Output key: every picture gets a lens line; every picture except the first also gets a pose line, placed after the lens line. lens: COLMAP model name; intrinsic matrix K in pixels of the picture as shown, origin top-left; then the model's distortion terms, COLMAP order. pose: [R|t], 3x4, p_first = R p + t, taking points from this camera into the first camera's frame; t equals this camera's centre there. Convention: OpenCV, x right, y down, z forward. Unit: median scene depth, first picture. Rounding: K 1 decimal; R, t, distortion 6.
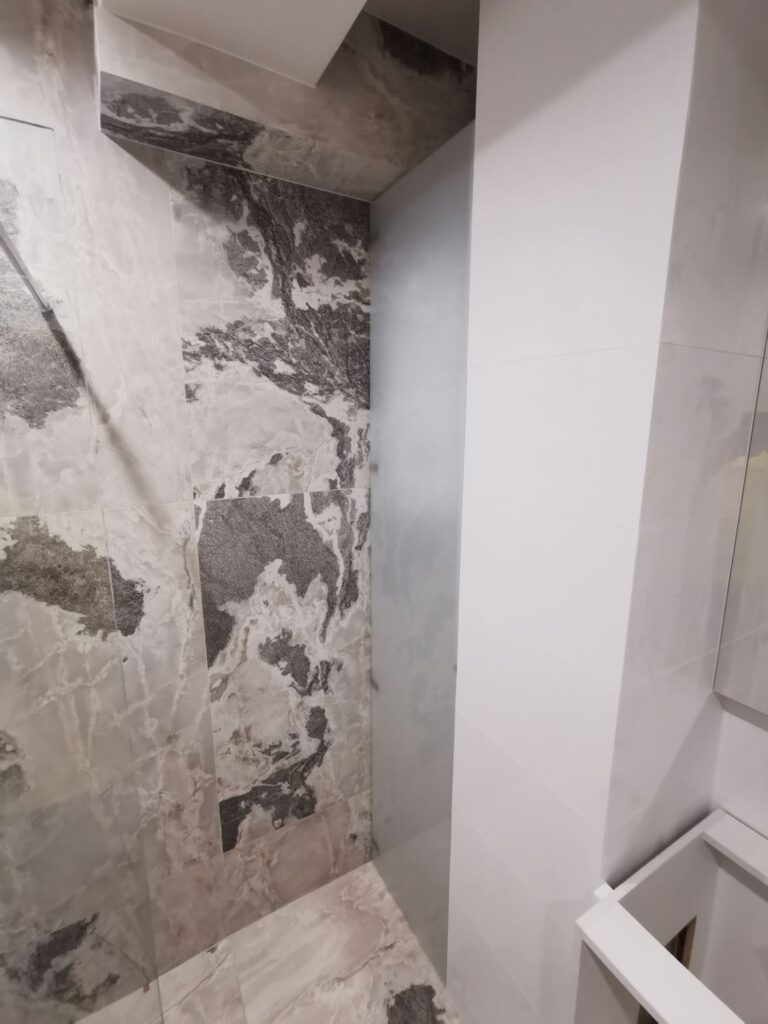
lens RADIAL K [[468.3, 0, 386.9], [0, 468.3, 512.6], [0, 0, 1]] dist [0.001021, 0.001110]
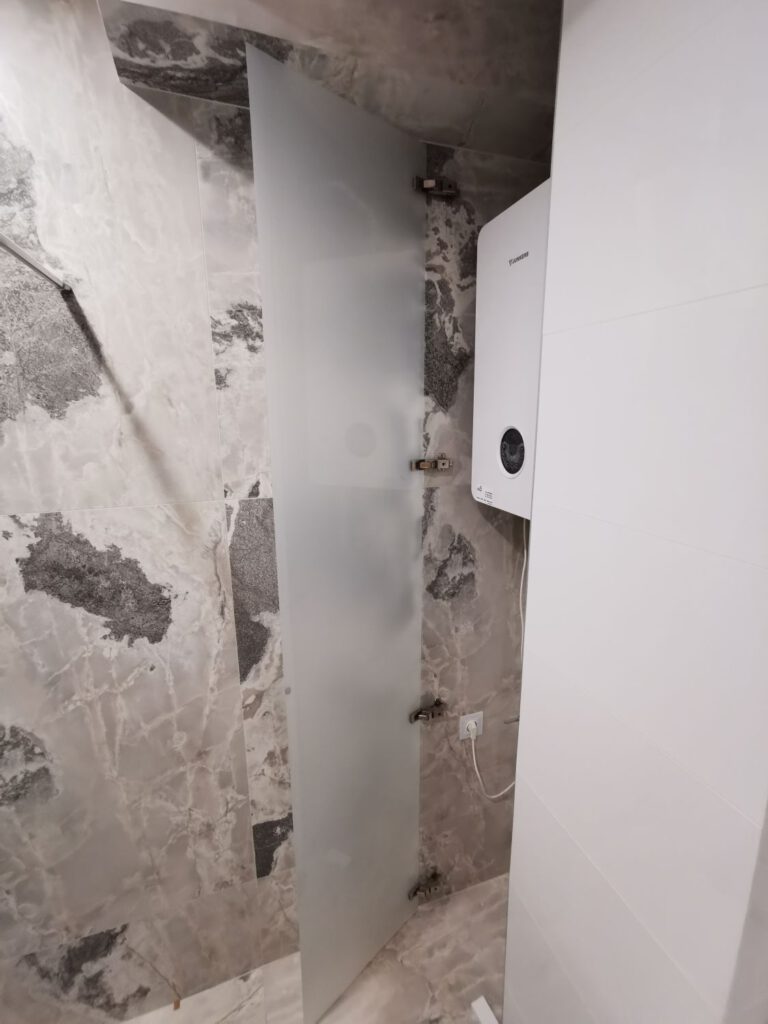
lens RADIAL K [[468.3, 0, 381.5], [0, 468.3, 511.5], [0, 0, 1]] dist [0.001021, 0.001110]
pose [[0.980335, 0.032503, -0.194644, 0.063597], [-0.030087, 0.999429, 0.015360, -0.027234], [0.195032, -0.009202, 0.980754, 0.191176]]
